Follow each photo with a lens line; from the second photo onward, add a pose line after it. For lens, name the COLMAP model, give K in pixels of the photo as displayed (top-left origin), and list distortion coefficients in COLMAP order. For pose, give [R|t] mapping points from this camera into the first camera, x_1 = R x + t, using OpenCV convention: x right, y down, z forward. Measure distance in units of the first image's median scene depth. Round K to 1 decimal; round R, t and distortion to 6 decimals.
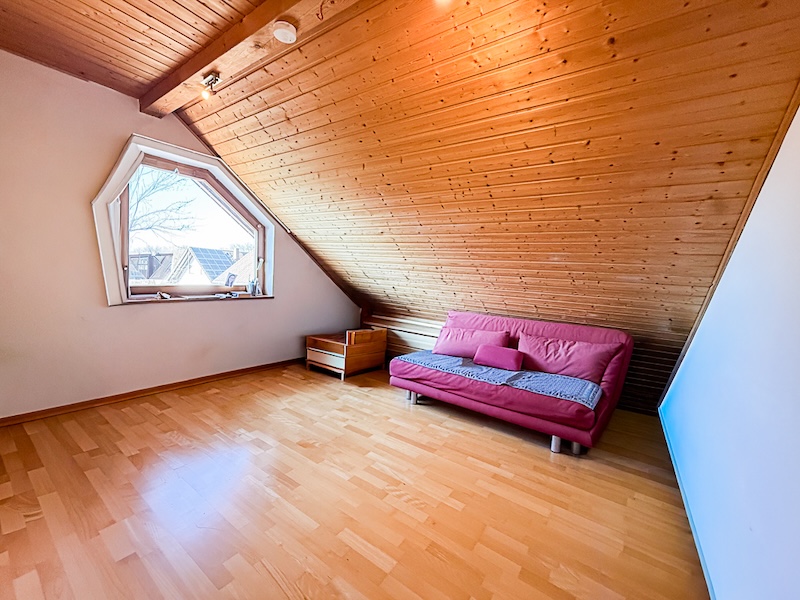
lens RADIAL K [[319.7, 0, 400.0], [0, 319.7, 298.1], [0, 0, 1]] dist [-0.003613, -0.000250]
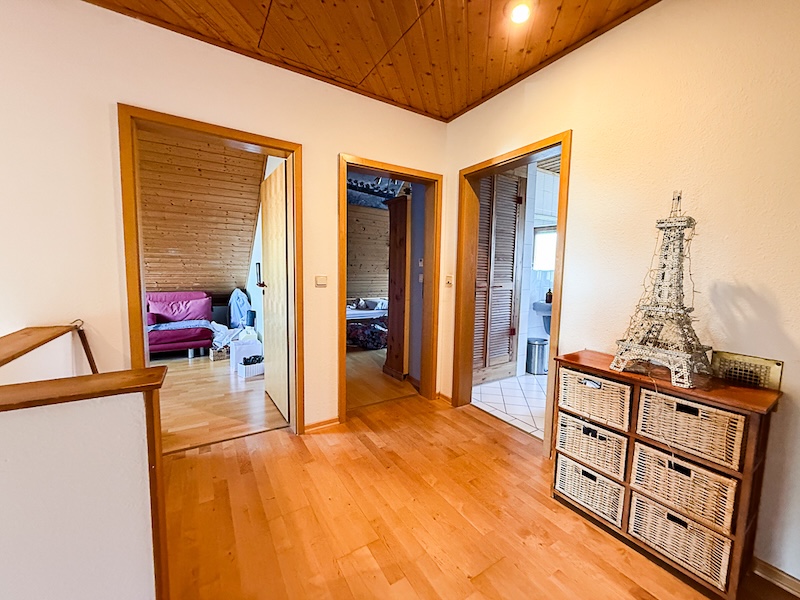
lens RADIAL K [[319.7, 0, 398.6], [0, 319.7, 299.7], [0, 0, 1]] dist [-0.003613, -0.000250]
pose [[0.392929, -0.134592, 0.909666, -0.572256], [0.071742, 0.990702, 0.115594, 0.016949], [-0.916766, 0.019841, 0.398932, -0.713190]]
